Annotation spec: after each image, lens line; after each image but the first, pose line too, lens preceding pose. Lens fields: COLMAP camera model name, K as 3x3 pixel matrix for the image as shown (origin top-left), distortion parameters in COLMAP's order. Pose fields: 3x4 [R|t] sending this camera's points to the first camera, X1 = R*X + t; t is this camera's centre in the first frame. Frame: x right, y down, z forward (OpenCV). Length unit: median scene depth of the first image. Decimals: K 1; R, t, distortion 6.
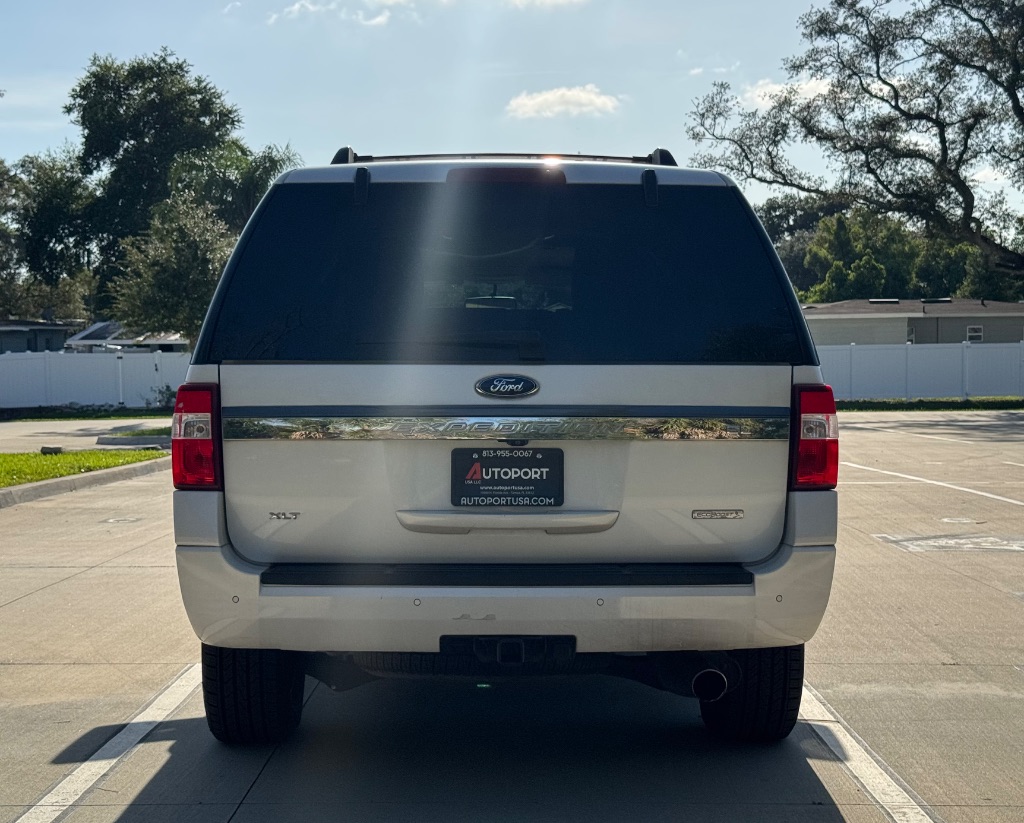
lens RADIAL K [[1562.3, 0, 512.0], [0, 1562.3, 411.5], [0, 0, 1]] dist [0.120681, 0.003301]
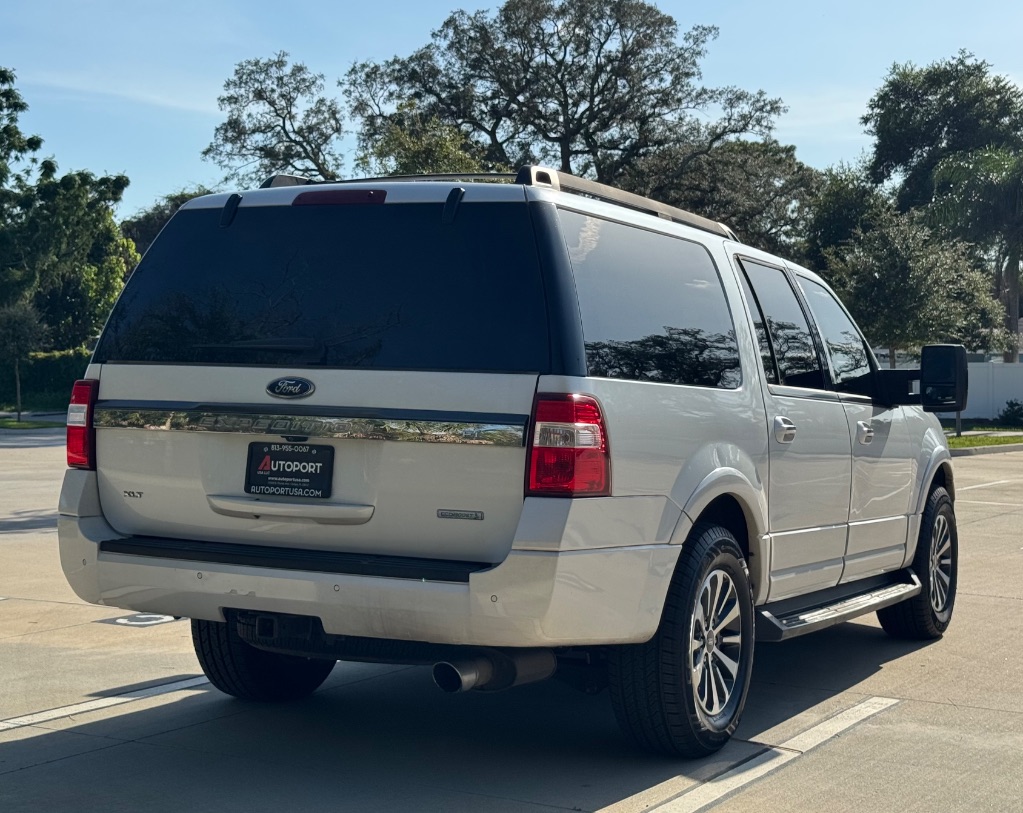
lens RADIAL K [[1583.7, 0, 511.5], [0, 1583.7, 406.5], [0, 0, 1]] dist [0.168483, -0.025426]
pose [[0.884146, 0.029126, -0.466302, 0.659739], [-0.033820, 0.999426, -0.001700, -0.006211], [0.465985, 0.017274, 0.884624, 0.075805]]
